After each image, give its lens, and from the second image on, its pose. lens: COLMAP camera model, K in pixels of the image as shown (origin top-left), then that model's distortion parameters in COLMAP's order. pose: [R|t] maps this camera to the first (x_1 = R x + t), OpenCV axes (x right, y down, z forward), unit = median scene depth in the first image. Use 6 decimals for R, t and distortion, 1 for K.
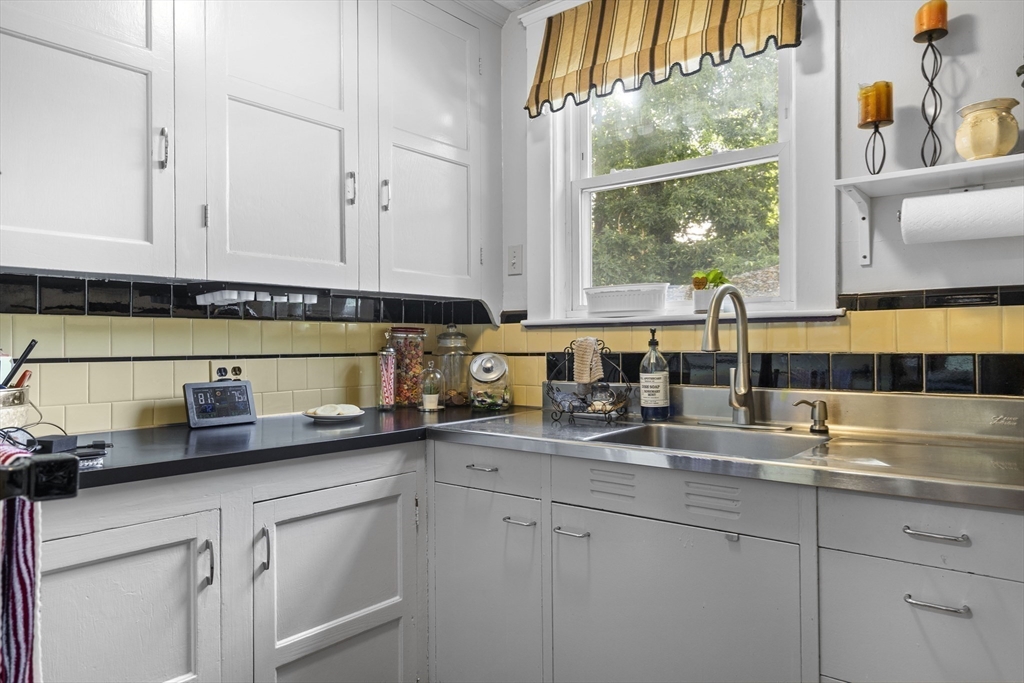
lens RADIAL K [[678.6, 0, 490.5], [0, 678.6, 343.0], [0, 0, 1]] dist [0.000626, 0.000860]
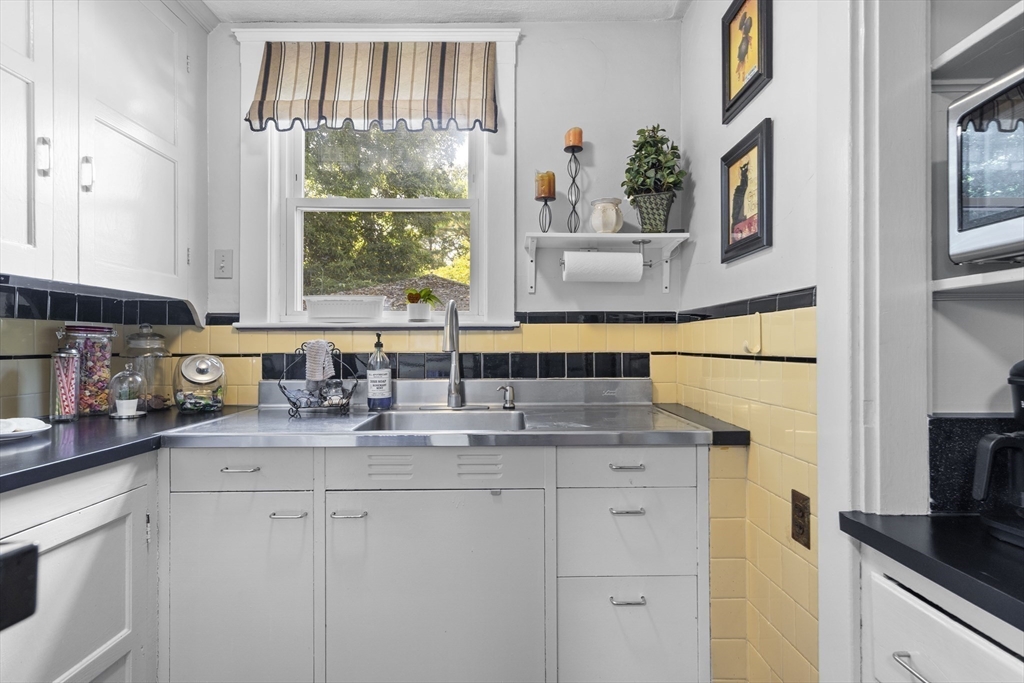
lens RADIAL K [[524.7, 0, 512.0], [0, 524.7, 344.8], [0, 0, 1]] dist [-0.000780, -0.000021]
pose [[0.754114, 0.005311, 0.656722, -0.191851], [-0.004002, 0.999986, -0.003491, 0.001958], [-0.656731, 0.000004, 0.754125, 0.139468]]
